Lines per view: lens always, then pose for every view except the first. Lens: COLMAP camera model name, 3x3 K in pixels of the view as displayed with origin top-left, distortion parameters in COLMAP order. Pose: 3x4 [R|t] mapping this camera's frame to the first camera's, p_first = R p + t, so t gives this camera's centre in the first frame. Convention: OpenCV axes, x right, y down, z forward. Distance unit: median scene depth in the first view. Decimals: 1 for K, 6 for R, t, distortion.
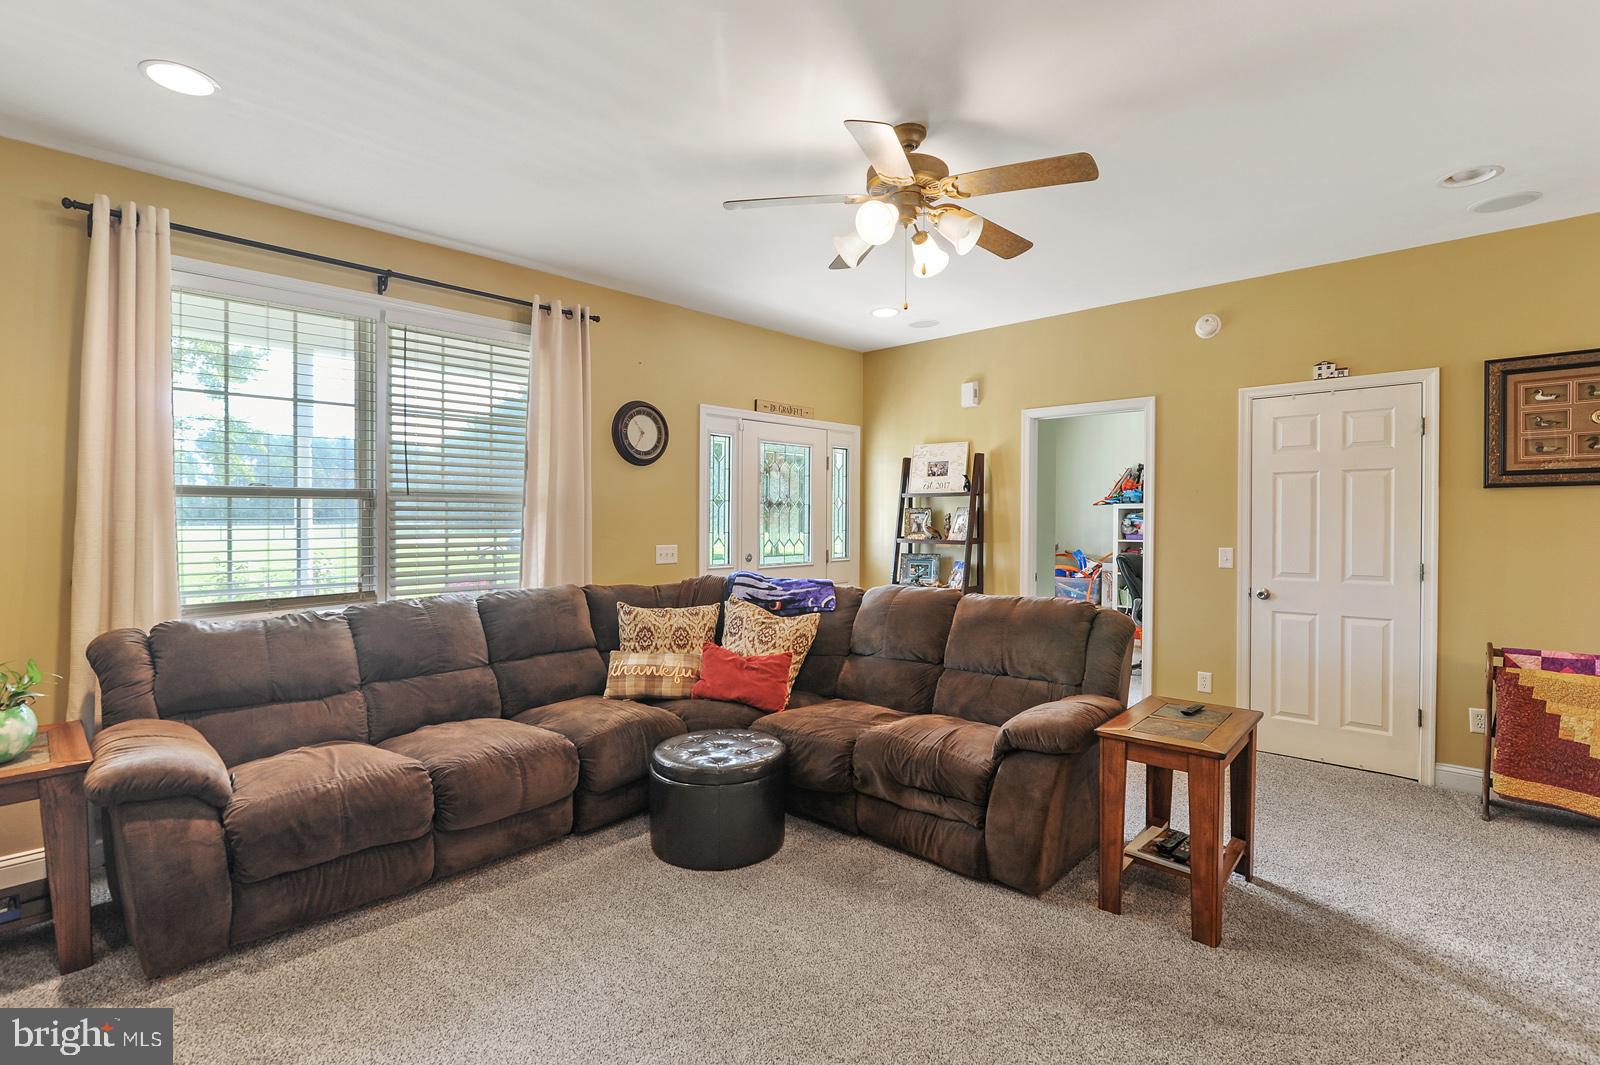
lens RADIAL K [[737.8, 0, 811.3], [0, 737.8, 524.3], [0, 0, 1]] dist [-0.010812, 0.001003]
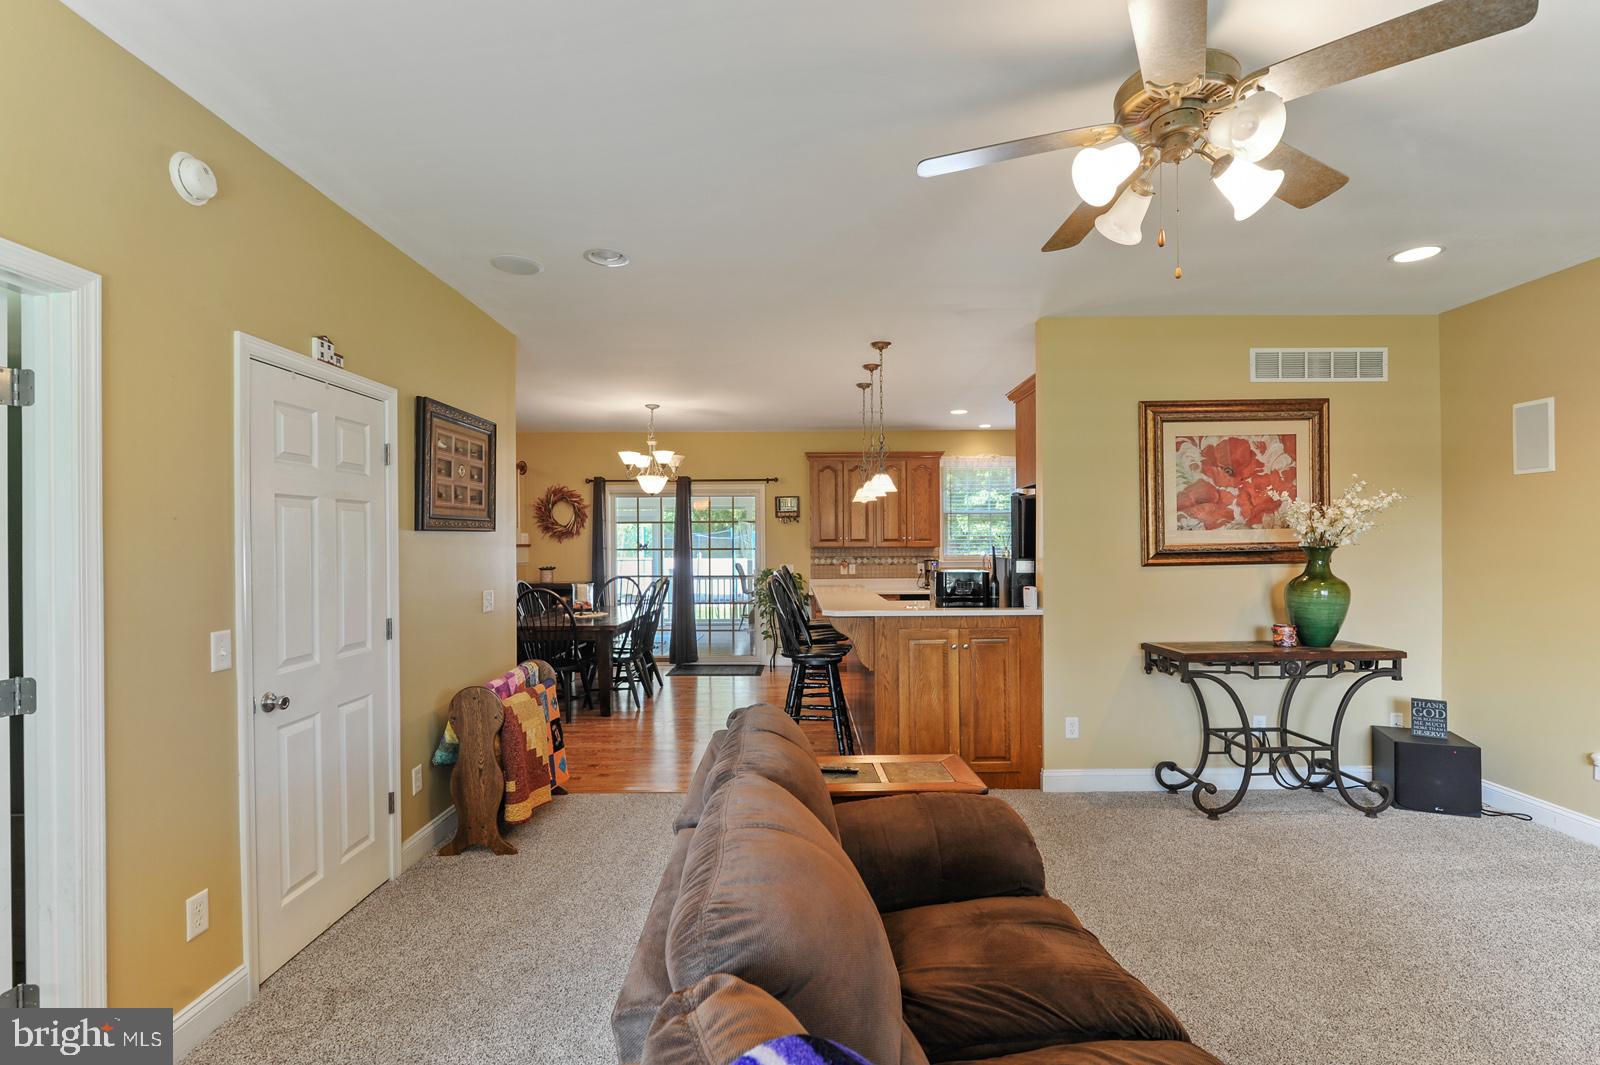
lens RADIAL K [[737.8, 0, 803.9], [0, 737.8, 538.2], [0, 0, 1]] dist [-0.010812, 0.001003]
pose [[-0.682037, 0.008054, 0.731273, -0.104365], [0.013823, 0.999903, 0.001880, -0.032690], [-0.731187, 0.011390, -0.682082, 1.217044]]
